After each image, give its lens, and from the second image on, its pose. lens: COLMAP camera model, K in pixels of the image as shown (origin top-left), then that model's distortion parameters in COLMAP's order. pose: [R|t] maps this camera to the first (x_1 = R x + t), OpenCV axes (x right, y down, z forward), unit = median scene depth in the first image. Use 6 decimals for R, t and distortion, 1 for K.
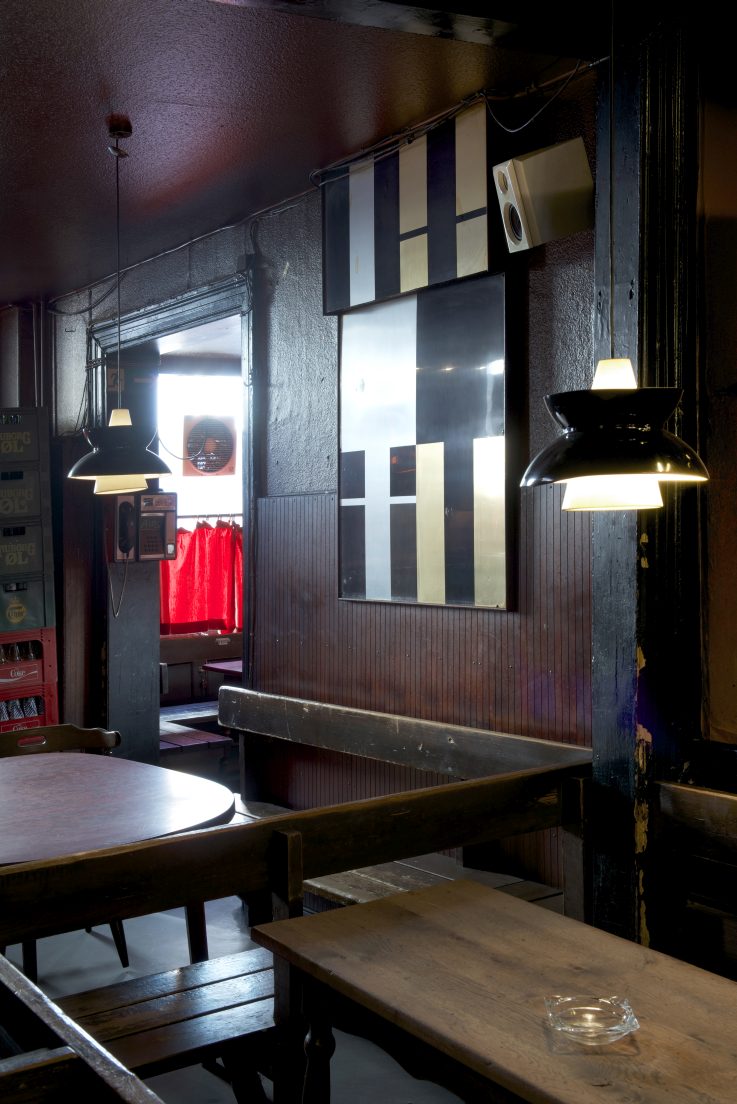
lens RADIAL K [[1458.8, 0, 366.9], [0, 1458.8, 543.2], [0, 0, 1]] dist [0.103583, 0.000000]
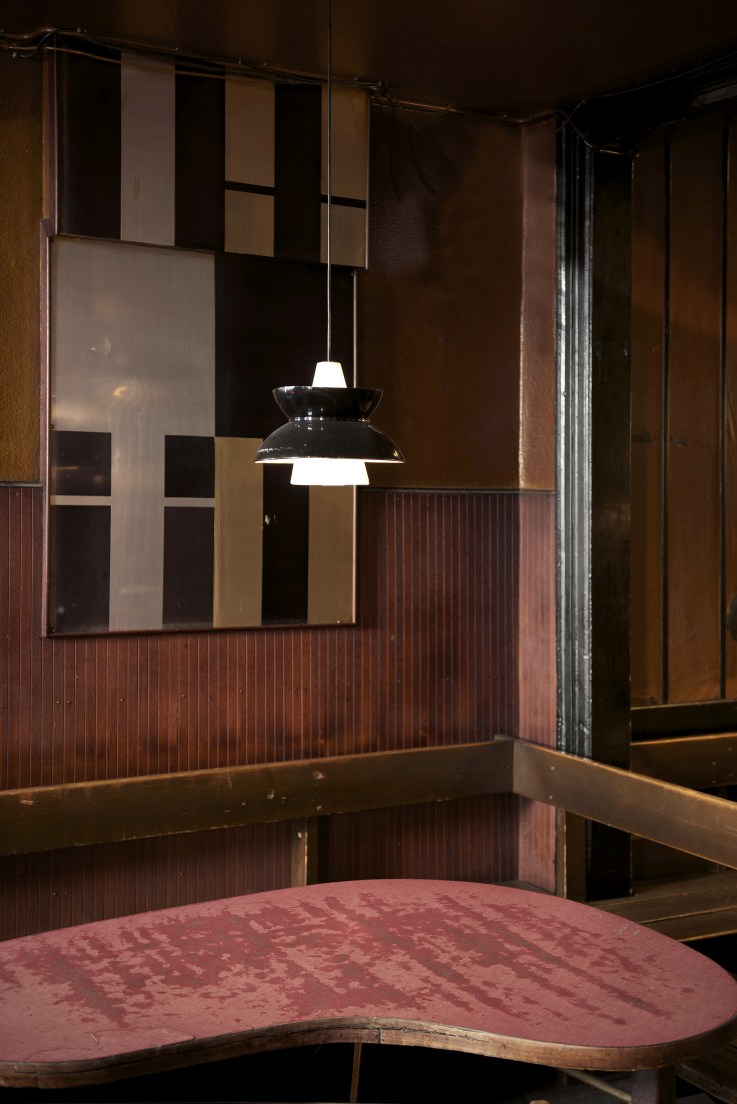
lens RADIAL K [[1370.9, 0, 468.9], [0, 1370.9, 499.0], [0, 0, 1]] dist [0.073094, 0.000000]
pose [[0.021403, 0.030461, 0.999307, -0.707845], [0.003109, 0.999529, -0.030534, -0.007120], [-0.999766, 0.003760, 0.021298, 0.803672]]
